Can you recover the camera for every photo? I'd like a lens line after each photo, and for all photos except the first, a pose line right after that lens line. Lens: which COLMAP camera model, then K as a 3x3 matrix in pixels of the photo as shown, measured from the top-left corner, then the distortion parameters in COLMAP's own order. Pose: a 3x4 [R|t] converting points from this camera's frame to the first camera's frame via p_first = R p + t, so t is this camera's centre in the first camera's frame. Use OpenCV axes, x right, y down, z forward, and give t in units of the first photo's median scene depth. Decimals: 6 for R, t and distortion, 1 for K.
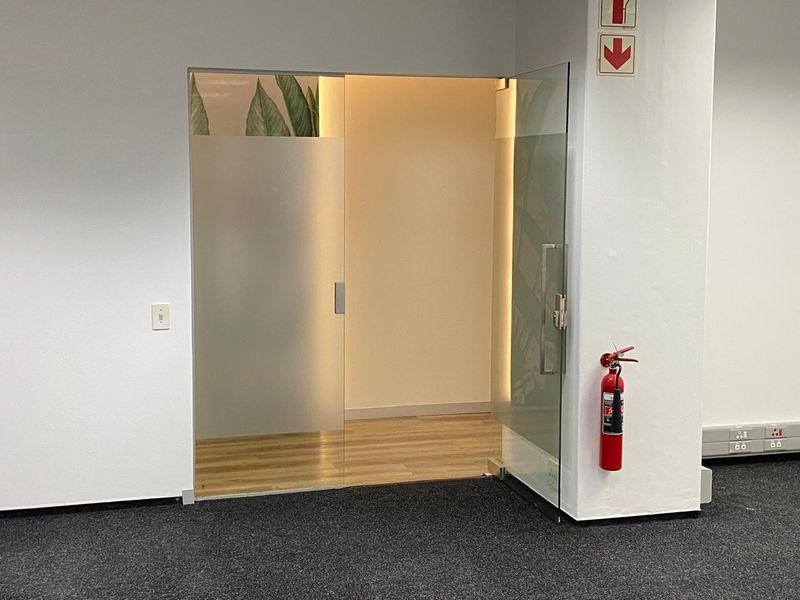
lens RADIAL K [[1068.6, 0, 382.9], [0, 1068.6, 283.7], [0, 0, 1]] dist [0.005148, 0.005779]
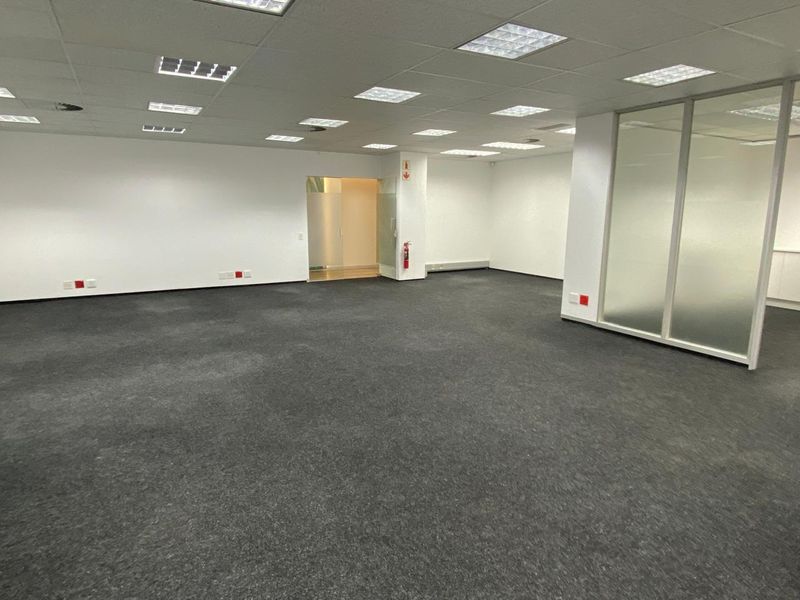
lens RADIAL K [[465.6, 0, 395.0], [0, 465.6, 292.9], [0, 0, 1]] dist [0.099162, -0.094549]
pose [[0.971614, -0.040428, 0.233091, -0.287196], [0.021534, 0.996313, 0.083042, 0.106820], [-0.235589, -0.075666, 0.968903, -0.880130]]
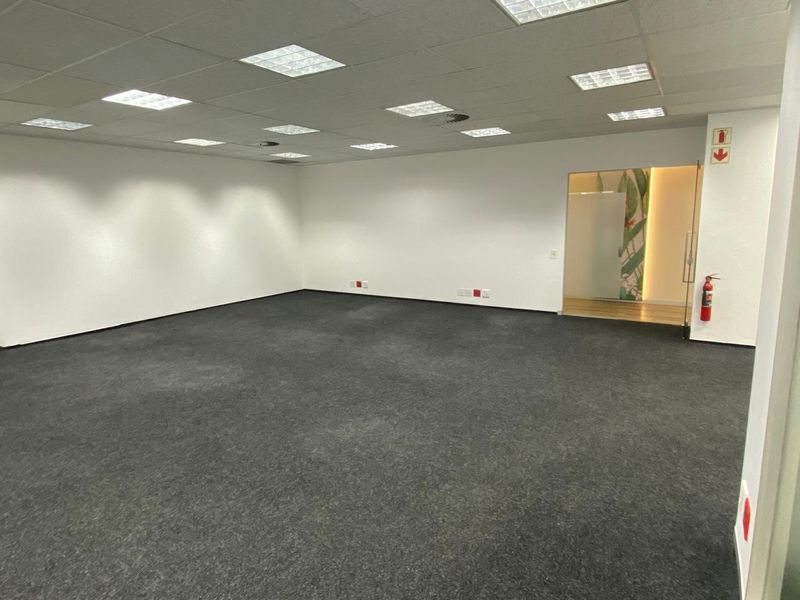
lens RADIAL K [[465.6, 0, 395.0], [0, 465.6, 292.9], [0, 0, 1]] dist [0.099162, -0.094549]
pose [[0.668183, 0.107619, -0.736172, 0.522169], [-0.052877, 0.993850, 0.097295, 0.033625], [0.742116, -0.026084, 0.669764, -0.293326]]
